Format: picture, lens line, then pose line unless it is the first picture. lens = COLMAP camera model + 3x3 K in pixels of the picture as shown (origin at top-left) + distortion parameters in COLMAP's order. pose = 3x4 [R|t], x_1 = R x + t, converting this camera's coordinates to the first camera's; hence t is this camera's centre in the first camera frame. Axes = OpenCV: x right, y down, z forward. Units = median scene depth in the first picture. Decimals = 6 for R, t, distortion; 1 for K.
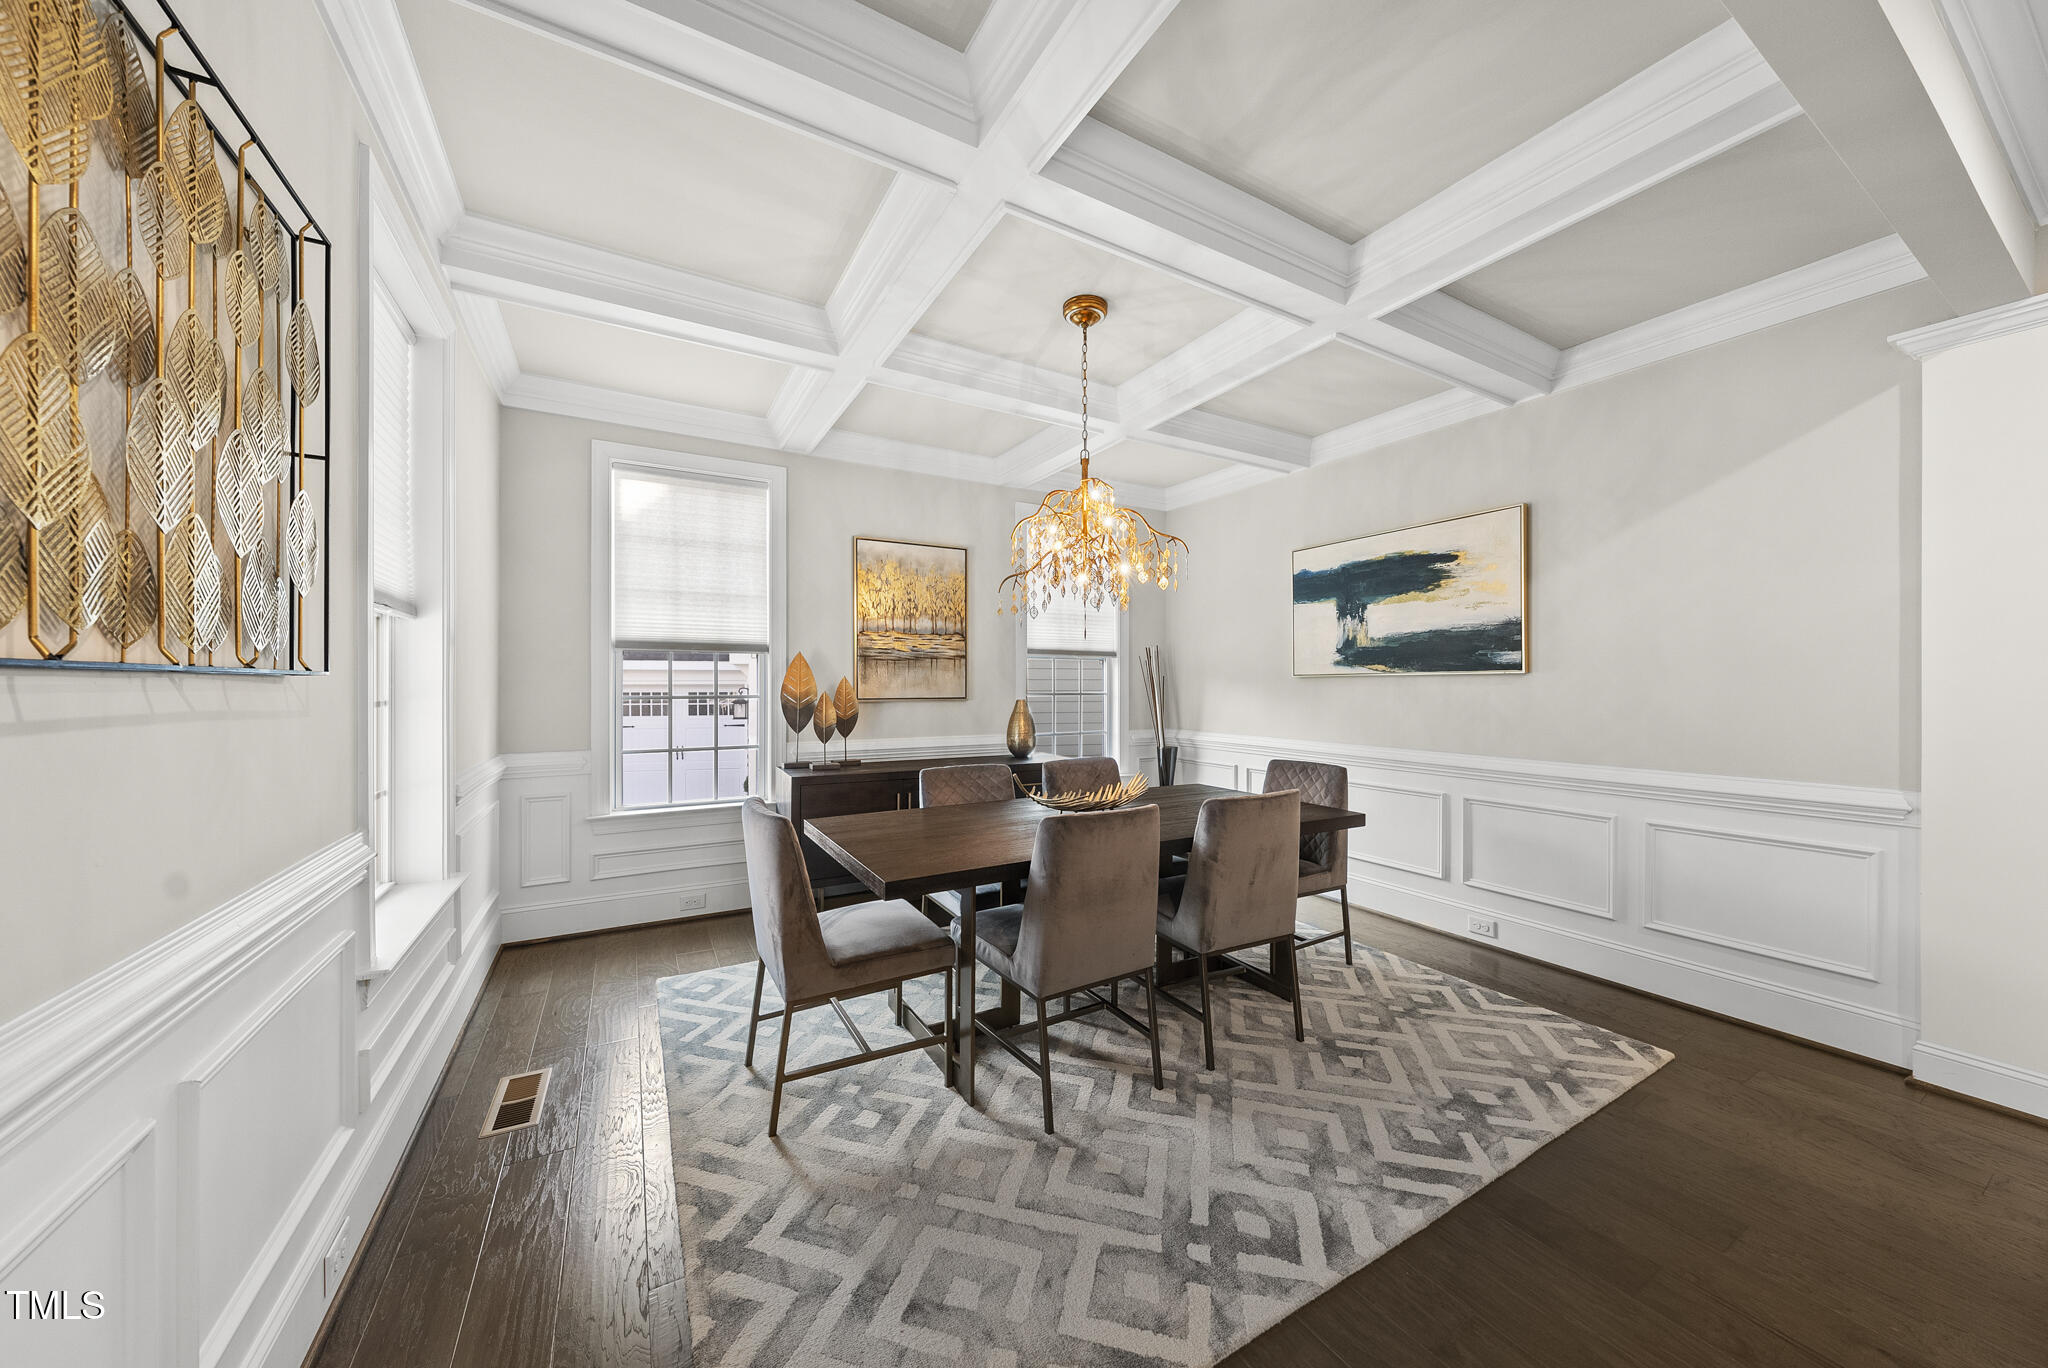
lens RADIAL K [[708.0, 0, 1015.9], [0, 708.0, 683.2], [0, 0, 1]] dist [-0.002815, 0.000235]
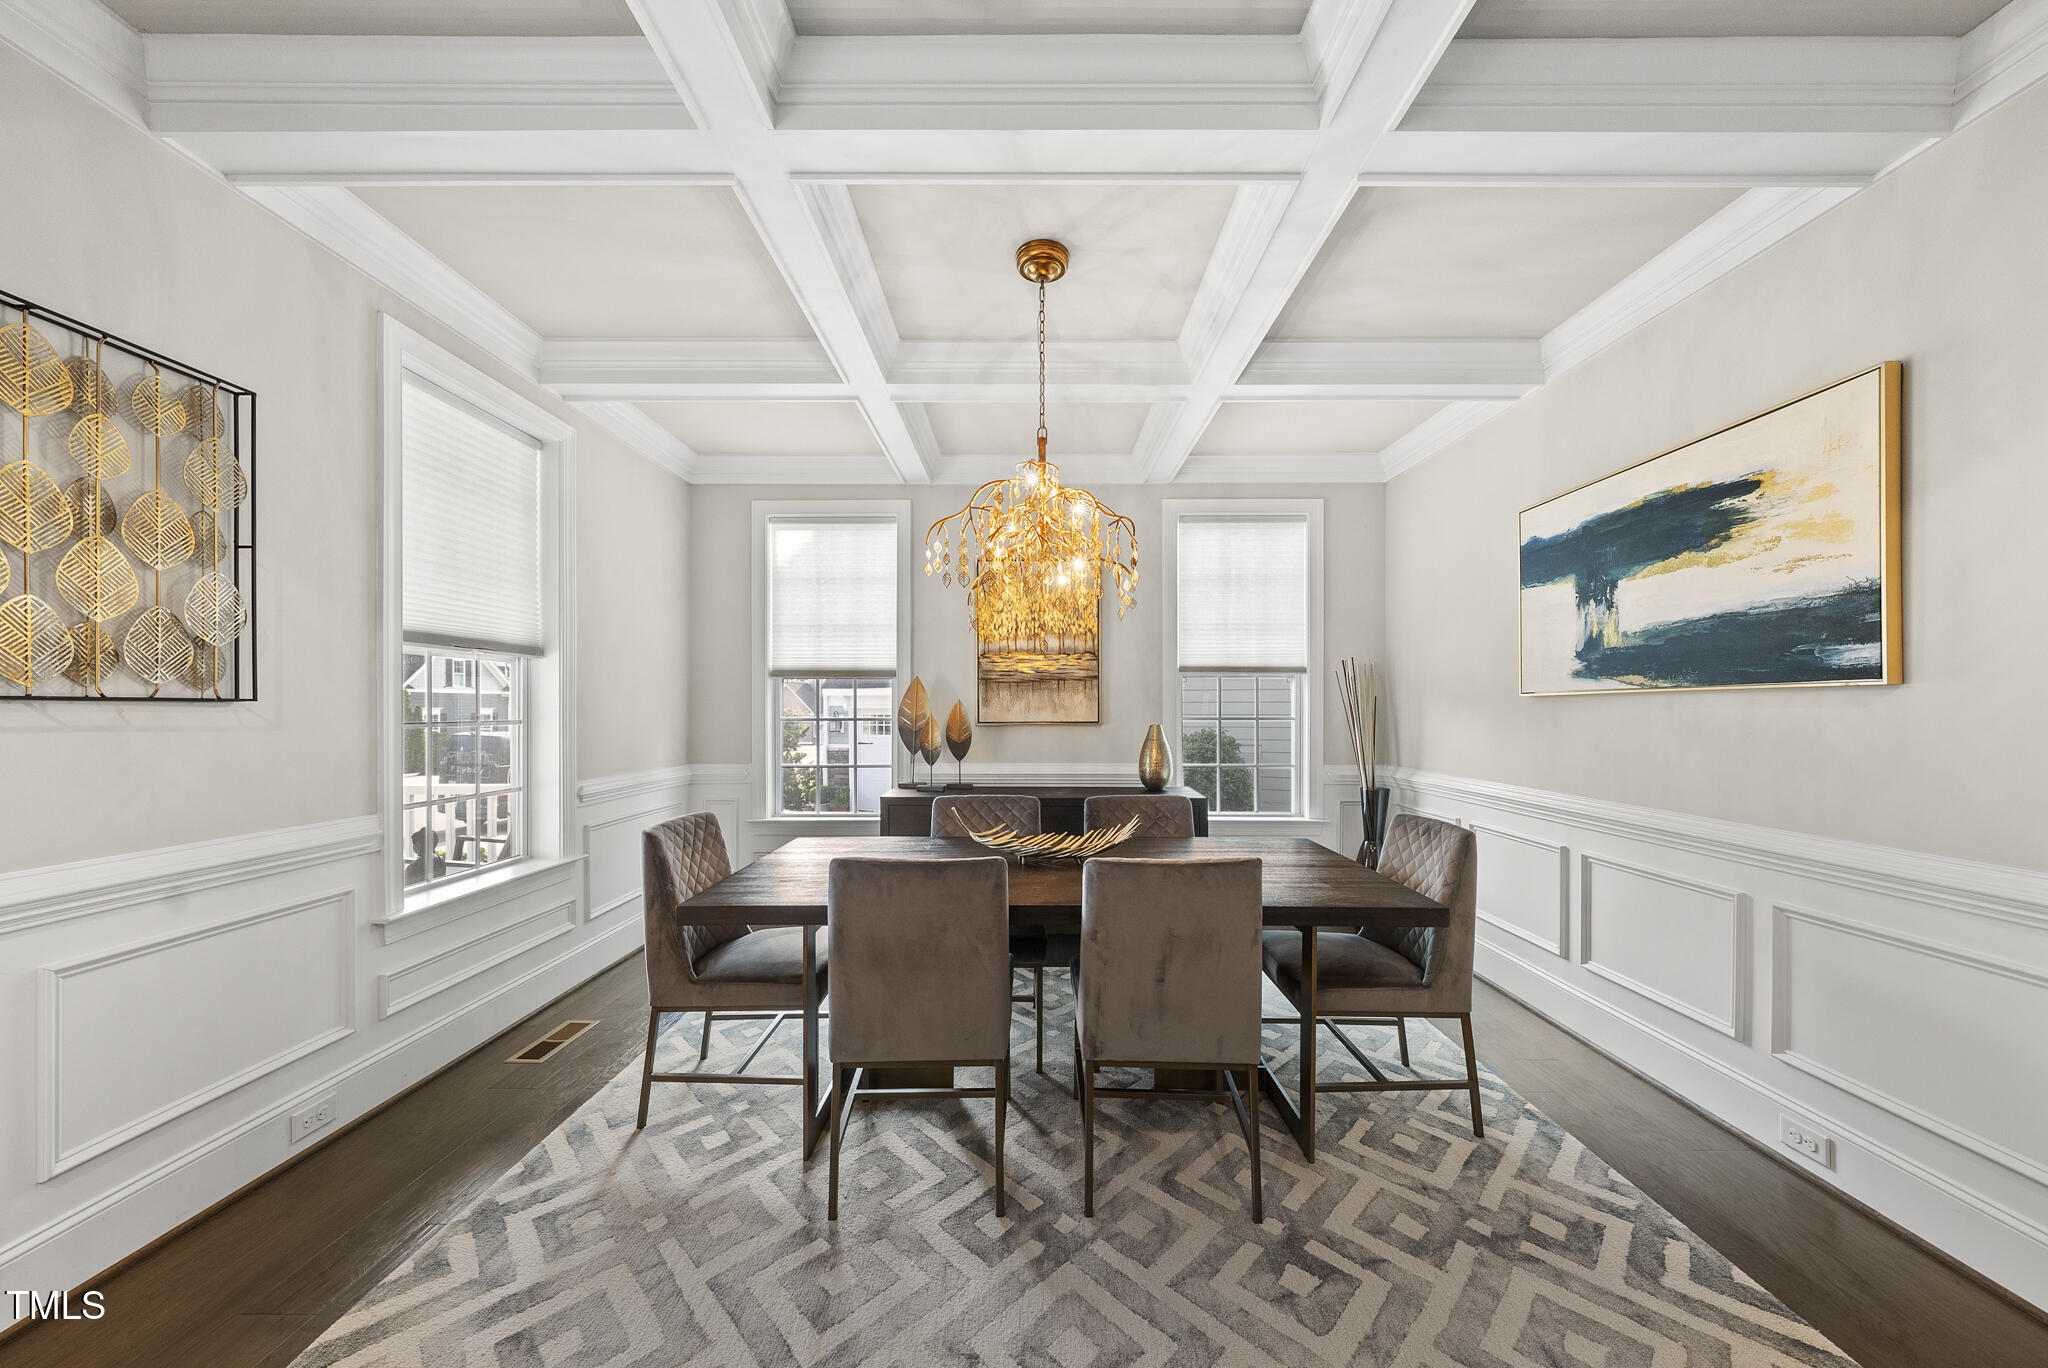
lens RADIAL K [[708.0, 0, 1024.4], [0, 708.0, 710.8], [0, 0, 1]] dist [-0.002815, 0.000235]
pose [[0.865306, 0.000768, -0.501243, 0.422552], [0.002191, 0.999983, 0.005315, 0.001081], [0.501239, -0.005698, 0.865290, 0.221641]]
